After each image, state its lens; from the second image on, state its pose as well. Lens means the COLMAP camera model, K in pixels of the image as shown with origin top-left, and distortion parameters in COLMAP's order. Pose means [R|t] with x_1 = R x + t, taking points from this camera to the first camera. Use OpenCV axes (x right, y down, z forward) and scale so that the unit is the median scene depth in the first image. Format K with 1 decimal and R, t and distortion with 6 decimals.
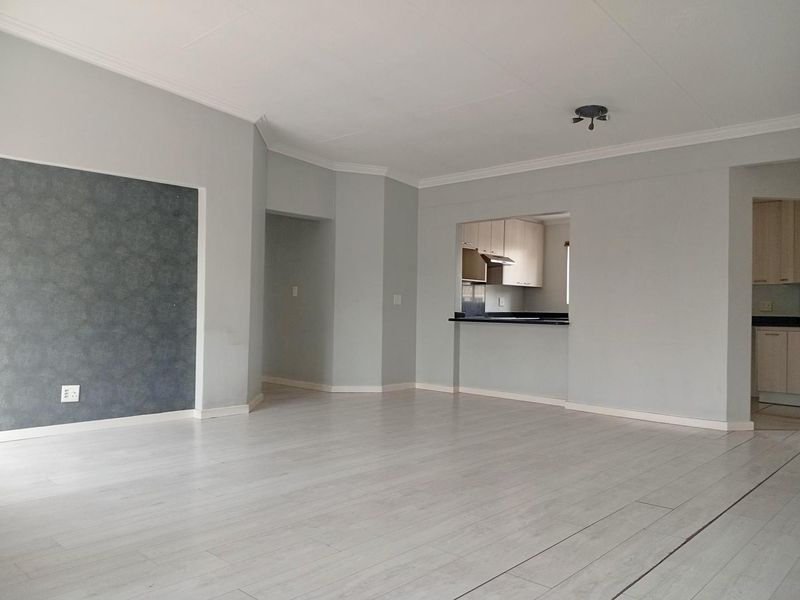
lens RADIAL K [[614.6, 0, 408.3], [0, 614.6, 297.8], [0, 0, 1]] dist [0.082962, -0.178341]
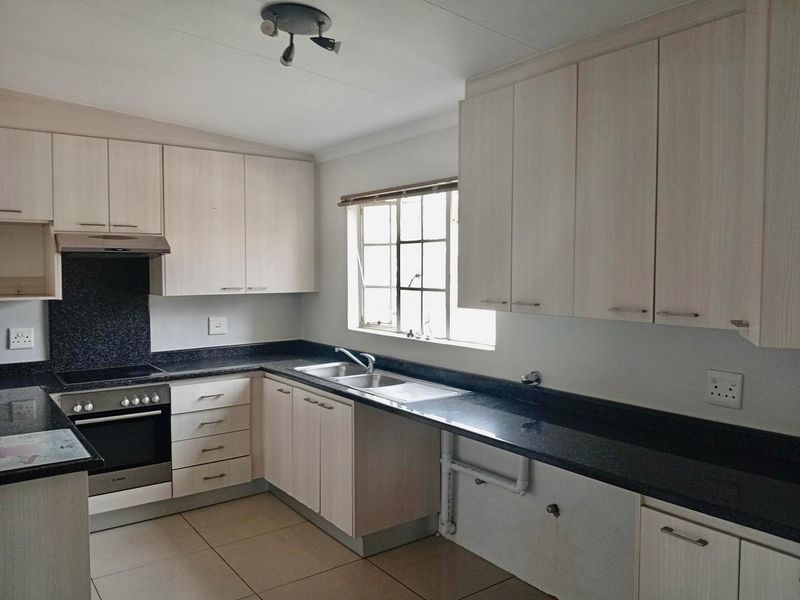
lens RADIAL K [[614.6, 0, 408.3], [0, 614.6, 297.8], [0, 0, 1]] dist [0.082962, -0.178341]
pose [[0.981871, -0.007331, -0.189410, 0.402152], [0.020201, 0.997608, 0.066106, -0.045313], [0.188472, -0.068734, 0.979670, 0.562861]]
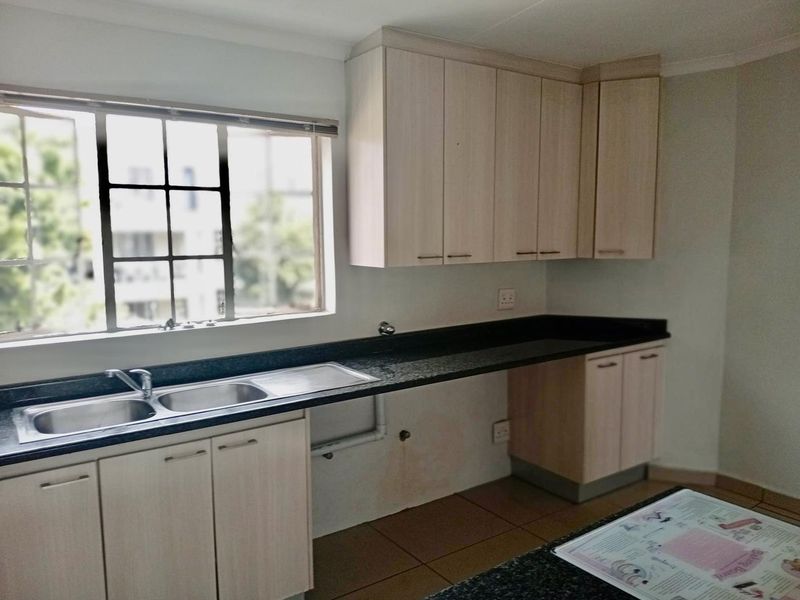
lens RADIAL K [[614.6, 0, 408.3], [0, 614.6, 297.8], [0, 0, 1]] dist [0.082962, -0.178341]
pose [[0.213844, -0.128394, 0.968394, 0.065217], [-0.009523, 0.991004, 0.133494, -0.044538], [-0.976822, -0.037769, 0.210697, 0.807844]]
